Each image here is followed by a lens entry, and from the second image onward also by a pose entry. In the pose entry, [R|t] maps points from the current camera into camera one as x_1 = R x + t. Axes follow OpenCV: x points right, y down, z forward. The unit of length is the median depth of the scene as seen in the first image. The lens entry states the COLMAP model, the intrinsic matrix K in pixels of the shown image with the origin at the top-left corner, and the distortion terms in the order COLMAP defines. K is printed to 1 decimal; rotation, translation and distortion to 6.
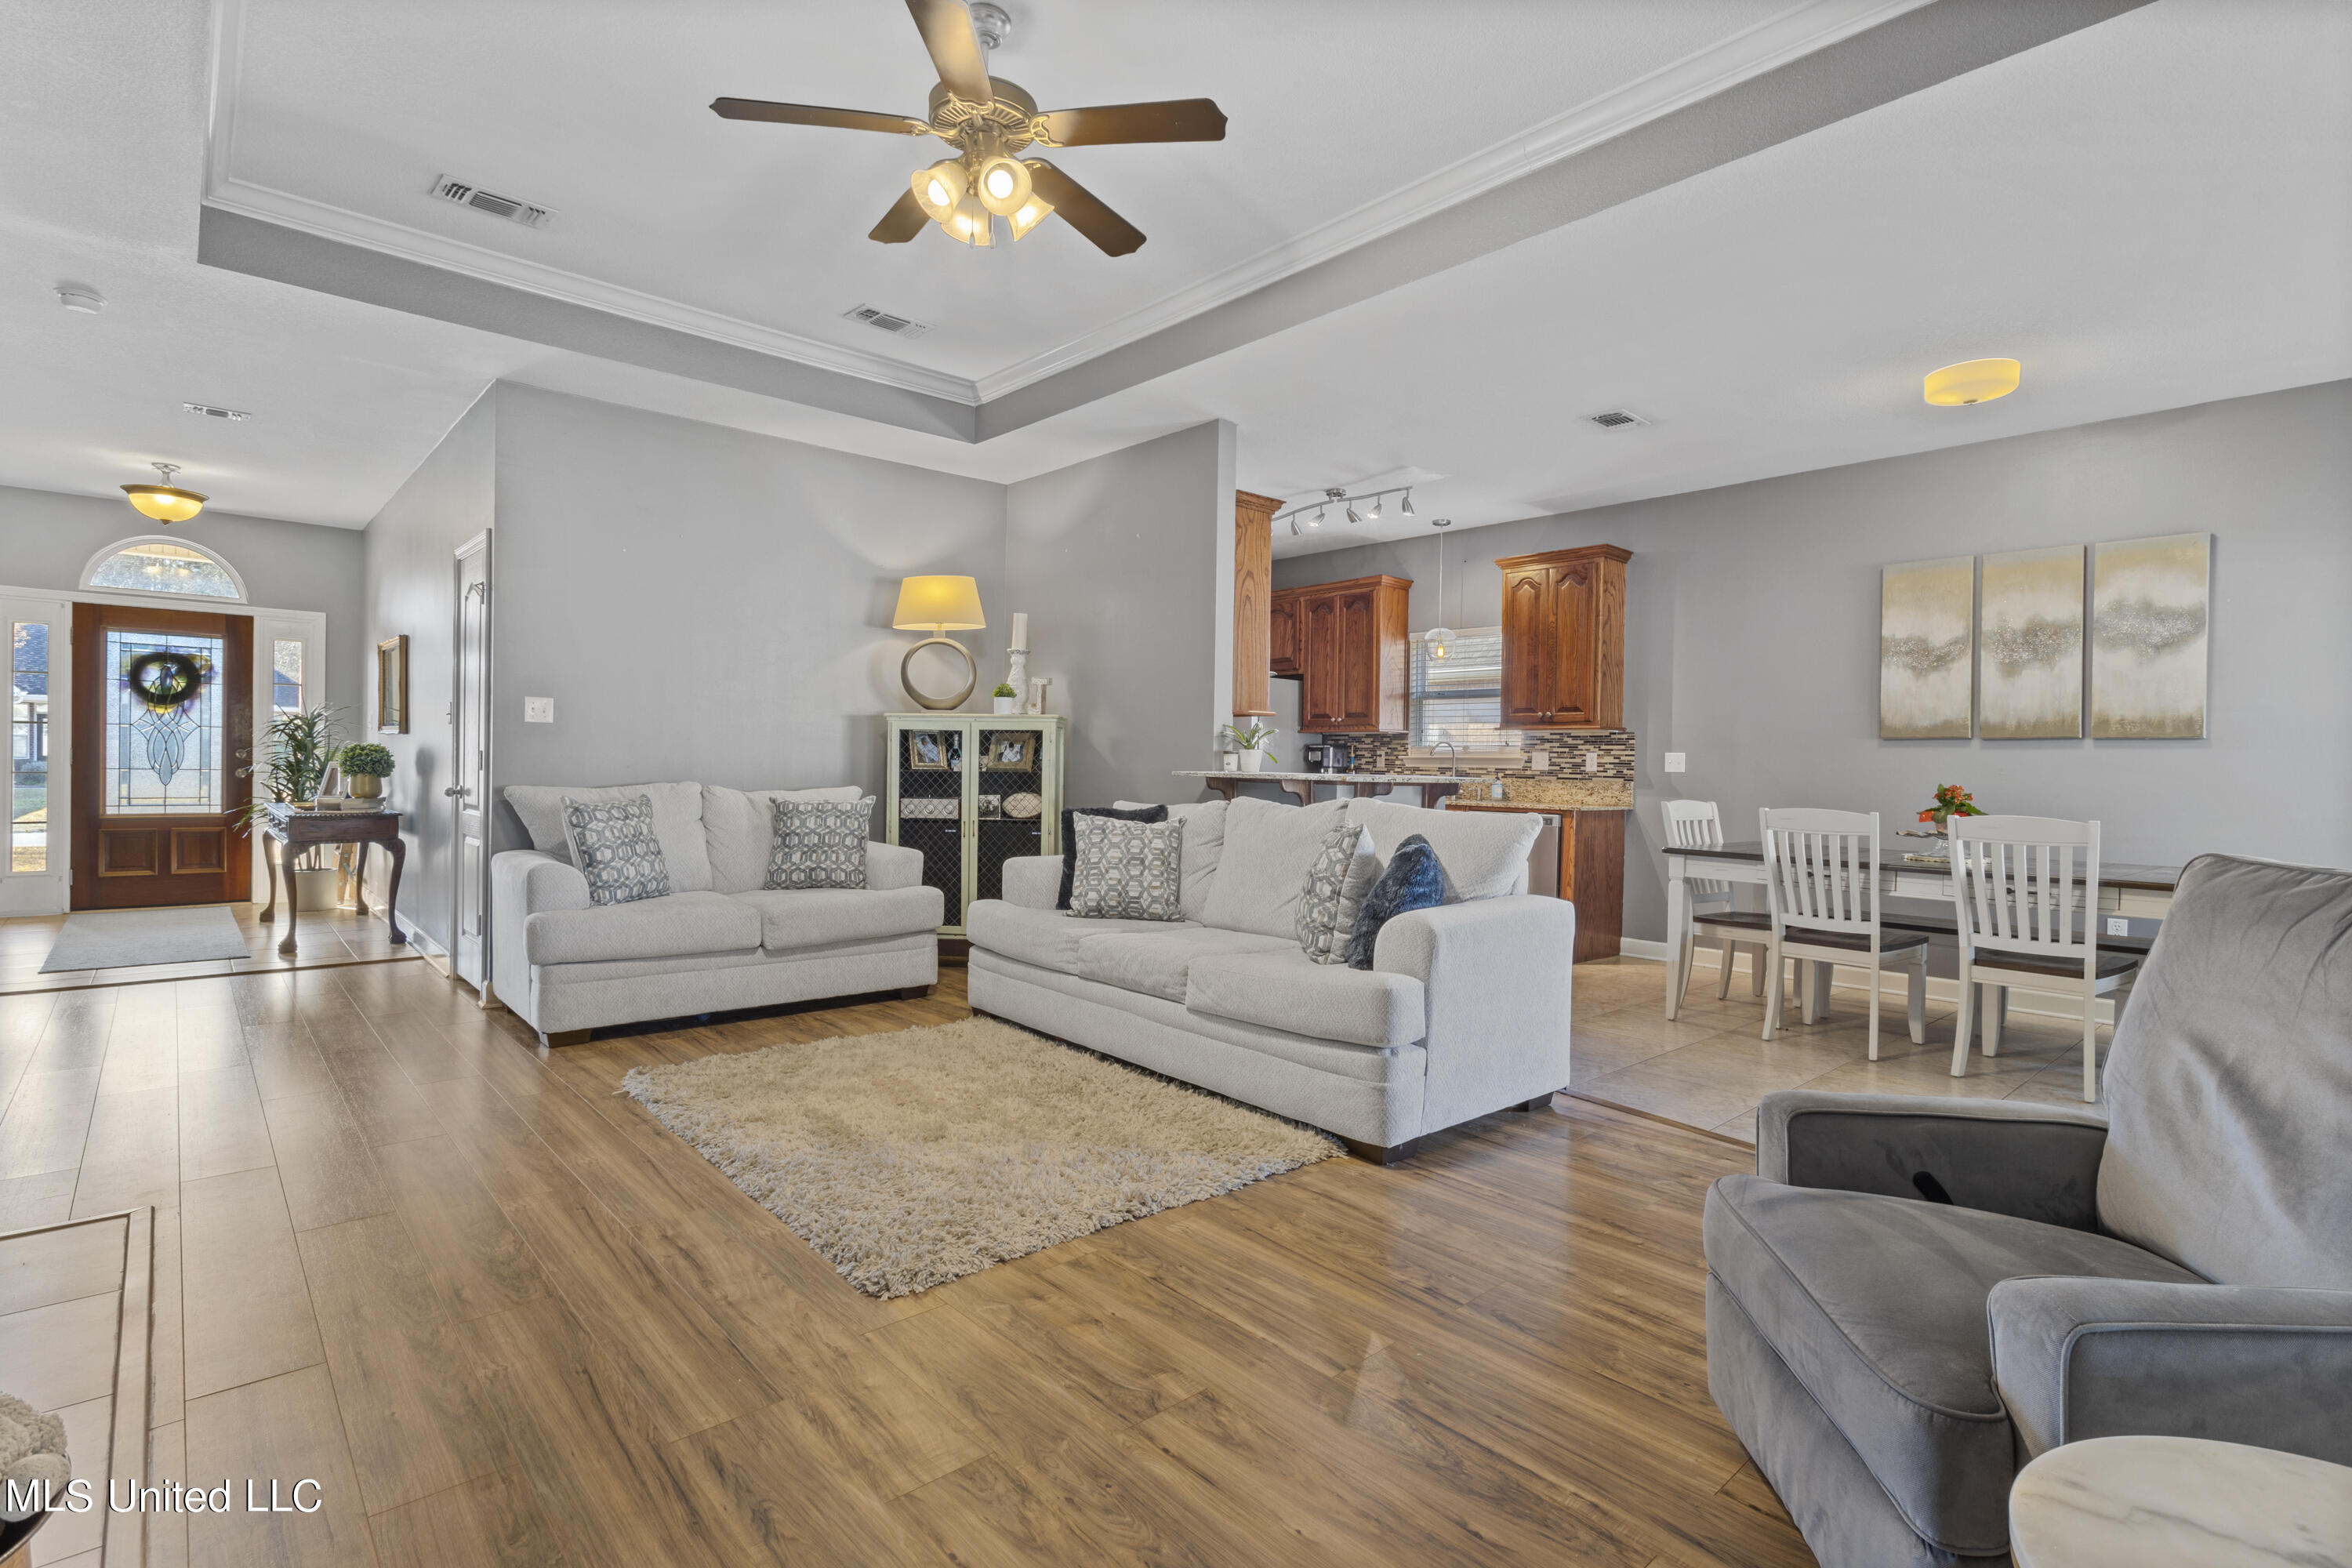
lens RADIAL K [[1134.1, 0, 1173.7], [0, 1134.1, 782.5], [0, 0, 1]] dist [0.001736, 0.000074]
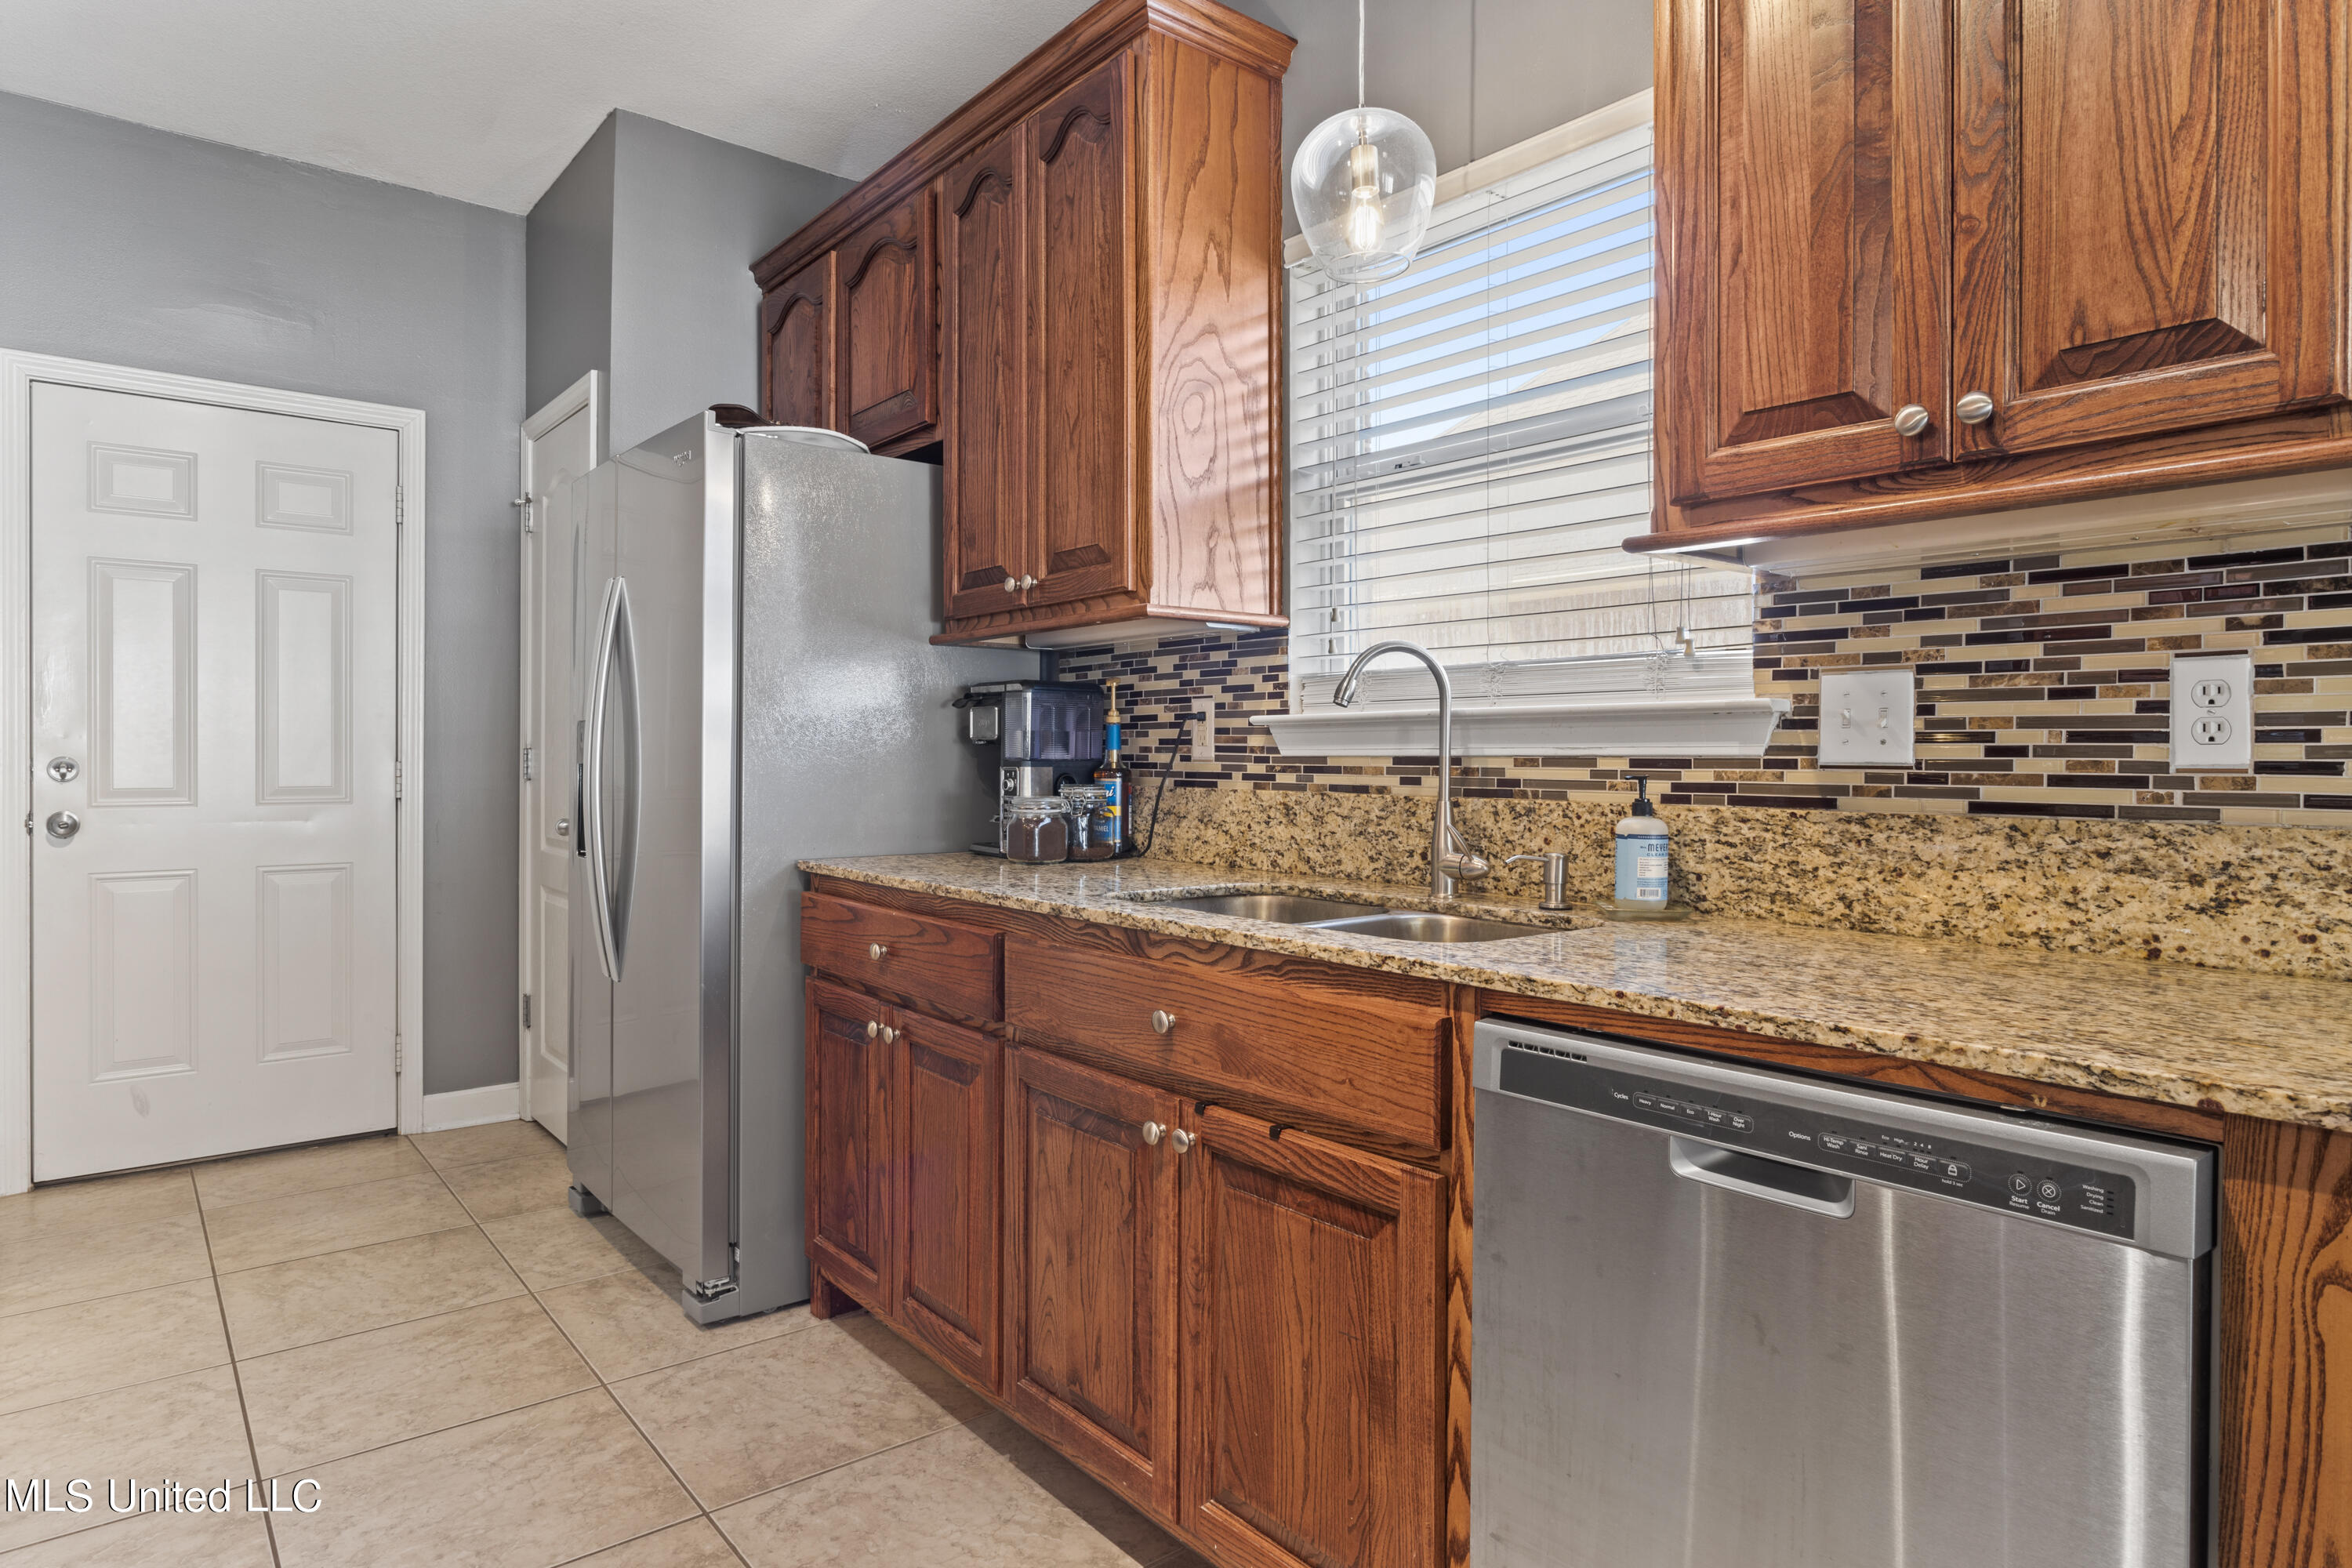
lens RADIAL K [[1337.2, 0, 1182.9], [0, 1337.2, 759.8], [0, 0, 1]] dist [-0.006397, -0.000403]
pose [[0.998621, -0.022420, -0.047462, 0.205620], [0.022145, 0.999735, -0.006321, -0.012149], [0.047591, 0.005261, 0.998853, 0.725182]]
